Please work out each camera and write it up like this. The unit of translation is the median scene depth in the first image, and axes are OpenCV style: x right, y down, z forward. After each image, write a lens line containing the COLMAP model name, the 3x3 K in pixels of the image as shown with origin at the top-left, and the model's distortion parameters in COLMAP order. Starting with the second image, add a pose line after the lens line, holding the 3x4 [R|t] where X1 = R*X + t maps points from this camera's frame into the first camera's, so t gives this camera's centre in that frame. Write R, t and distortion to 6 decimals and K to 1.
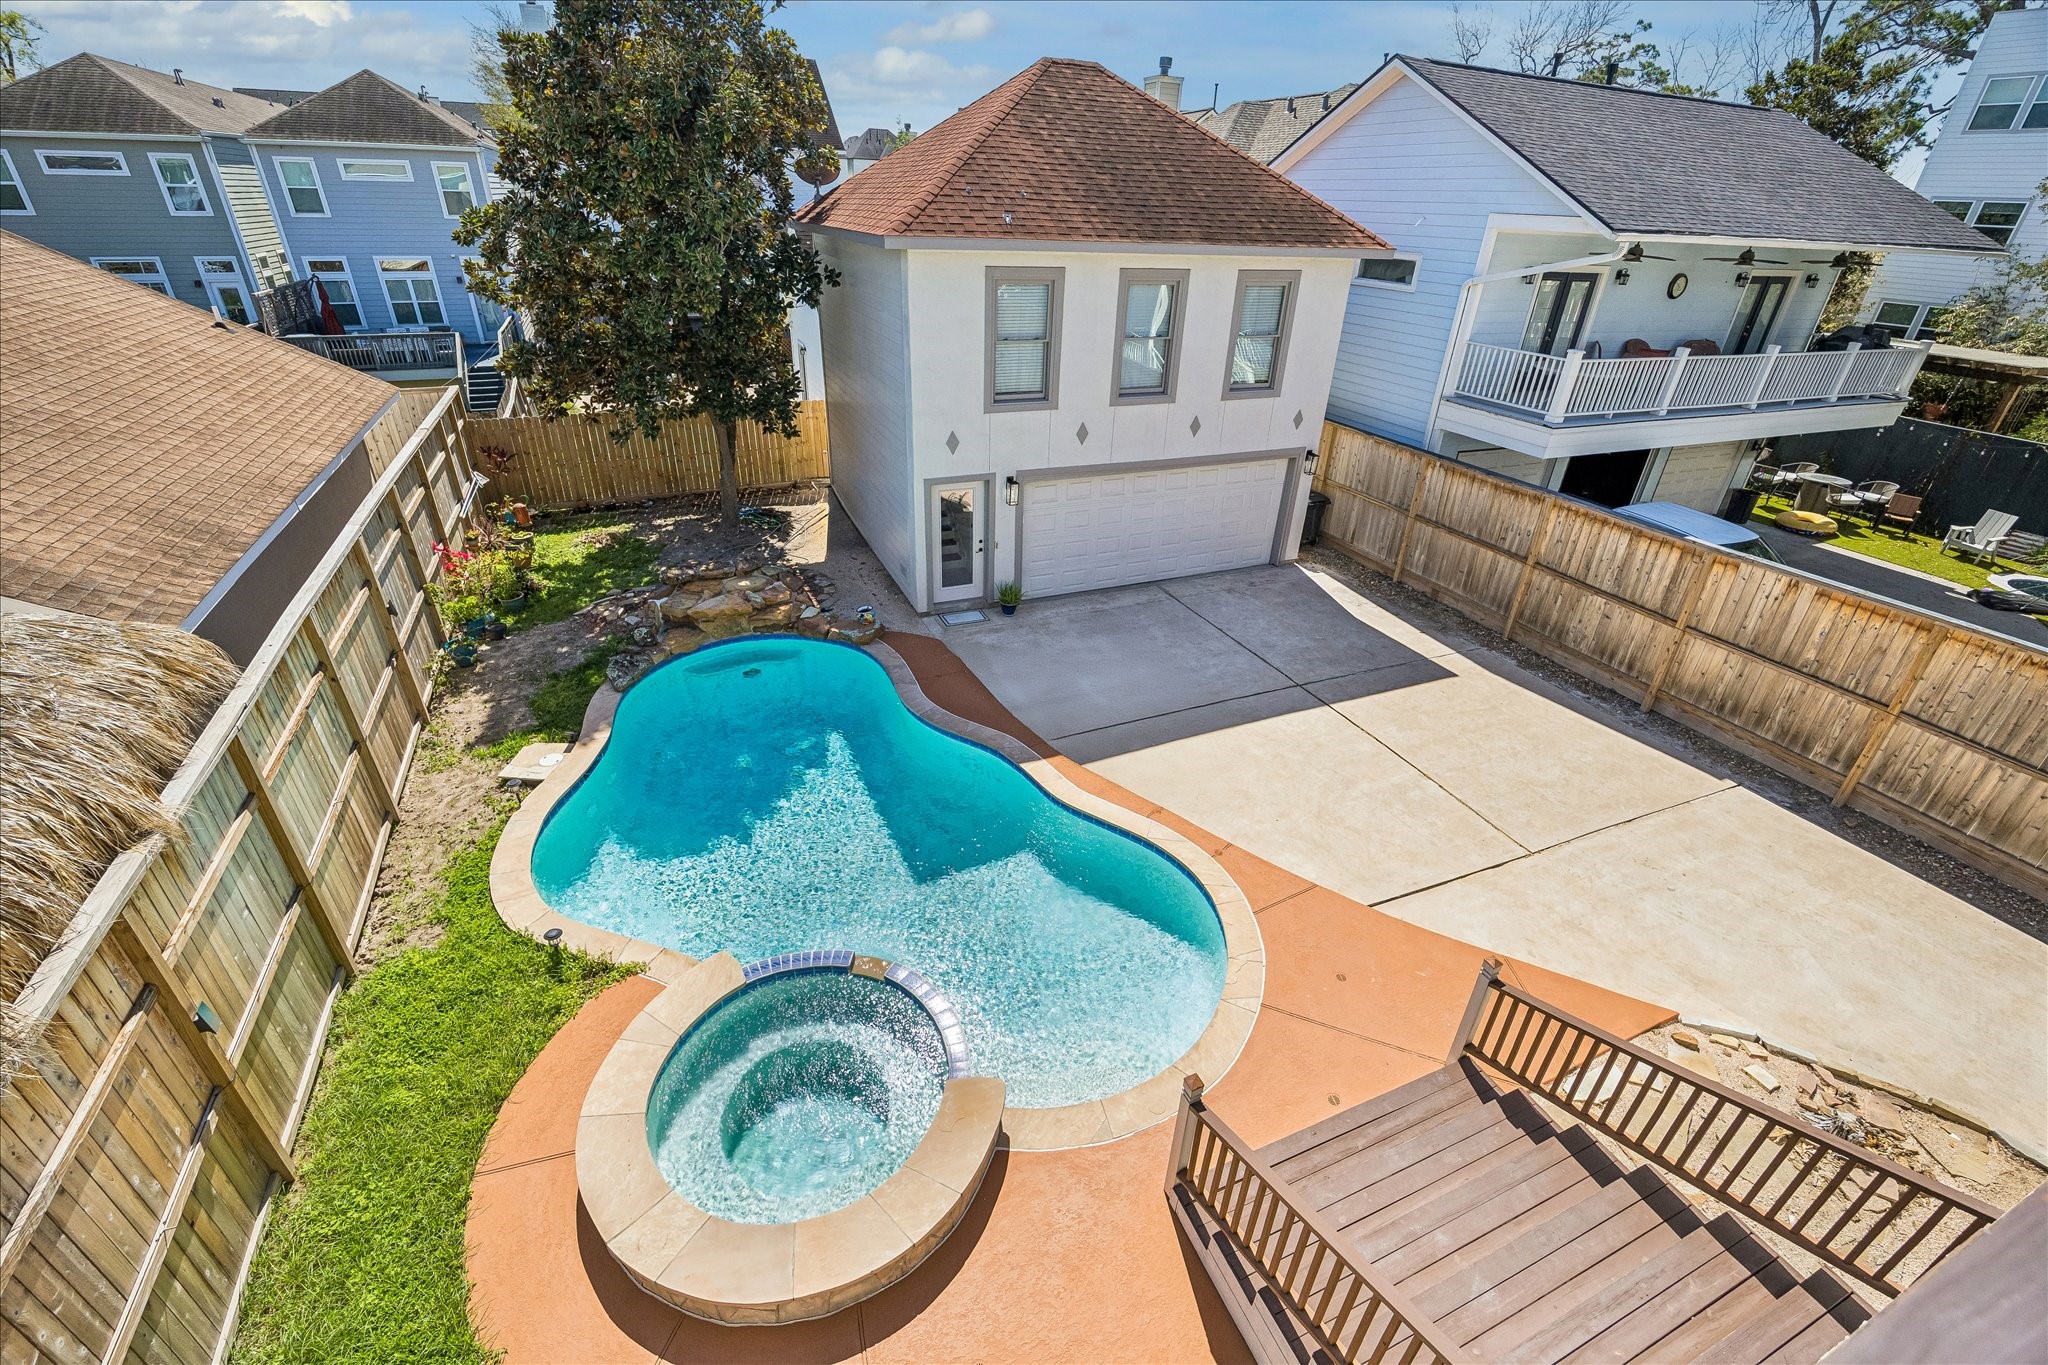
lens RADIAL K [[852.9, 0, 1018.3], [0, 852.9, 669.4], [0, 0, 1]] dist [-0.001364, -0.000345]
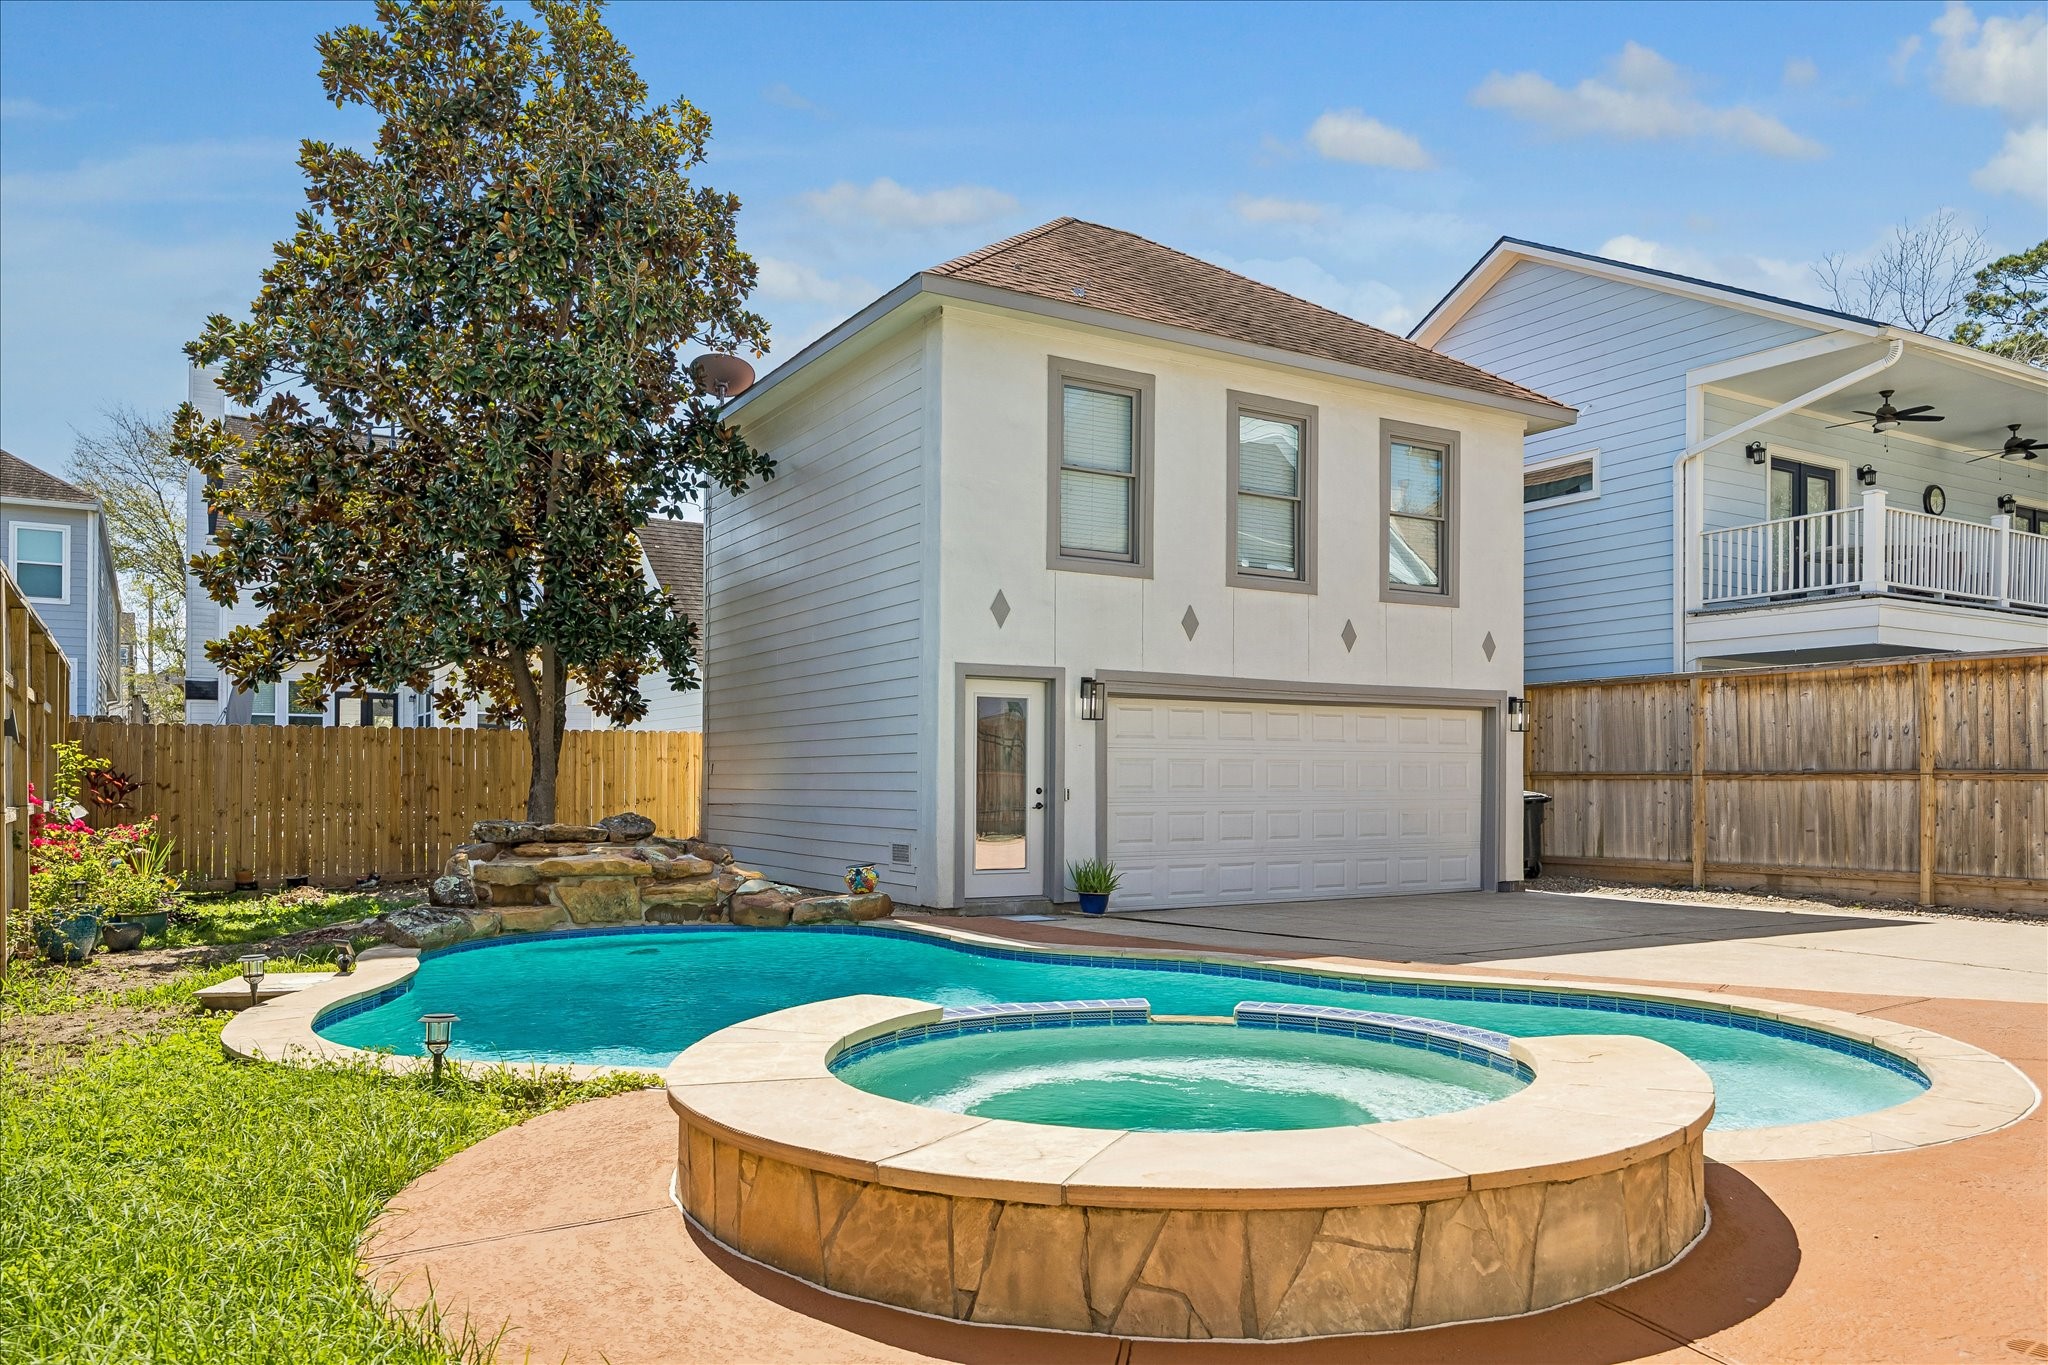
lens RADIAL K [[1423.3, 0, 1073.3], [0, 1423.3, 685.3], [0, 0, 1]] dist [0.013745, 0.000117]
pose [[0.989953, -0.023862, 0.139372, -0.155500], [0.088687, 0.872462, -0.480567, 0.256785], [-0.110129, 0.488100, 0.865812, 0.125000]]
